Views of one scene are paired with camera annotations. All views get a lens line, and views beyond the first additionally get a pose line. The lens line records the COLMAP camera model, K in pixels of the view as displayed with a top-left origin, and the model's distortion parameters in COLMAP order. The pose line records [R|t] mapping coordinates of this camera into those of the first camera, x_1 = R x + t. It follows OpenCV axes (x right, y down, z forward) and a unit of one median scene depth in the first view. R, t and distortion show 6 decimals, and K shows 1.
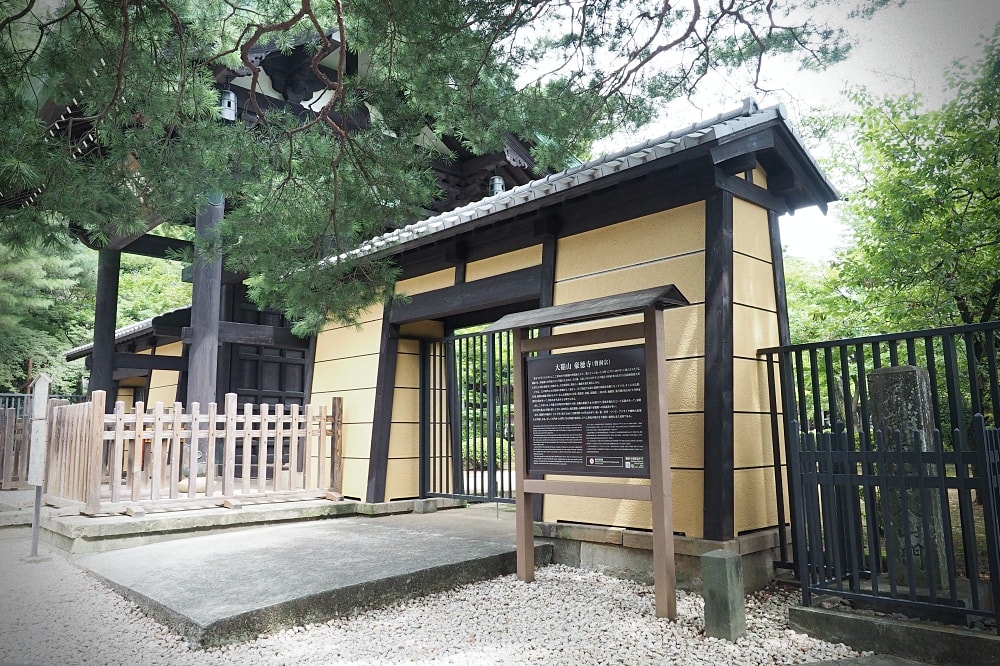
lens RADIAL K [[728.9, 0, 500.0], [0, 728.9, 333.0], [0, 0, 1]] dist [-0.010281, 0.002120]
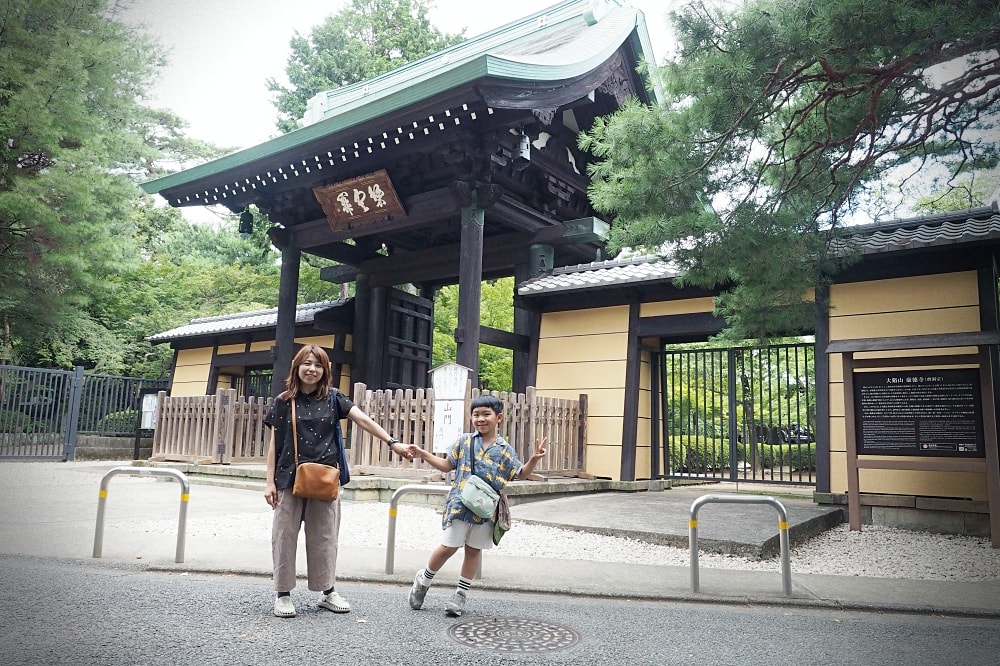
lens RADIAL K [[728.9, 0, 500.0], [0, 728.9, 333.0], [0, 0, 1]] dist [-0.010281, 0.002120]
pose [[0.982491, 0.065769, 0.174316, -0.653529], [-0.063518, 0.997810, -0.018466, 0.020809], [-0.175149, 0.007071, 0.984517, -0.186769]]
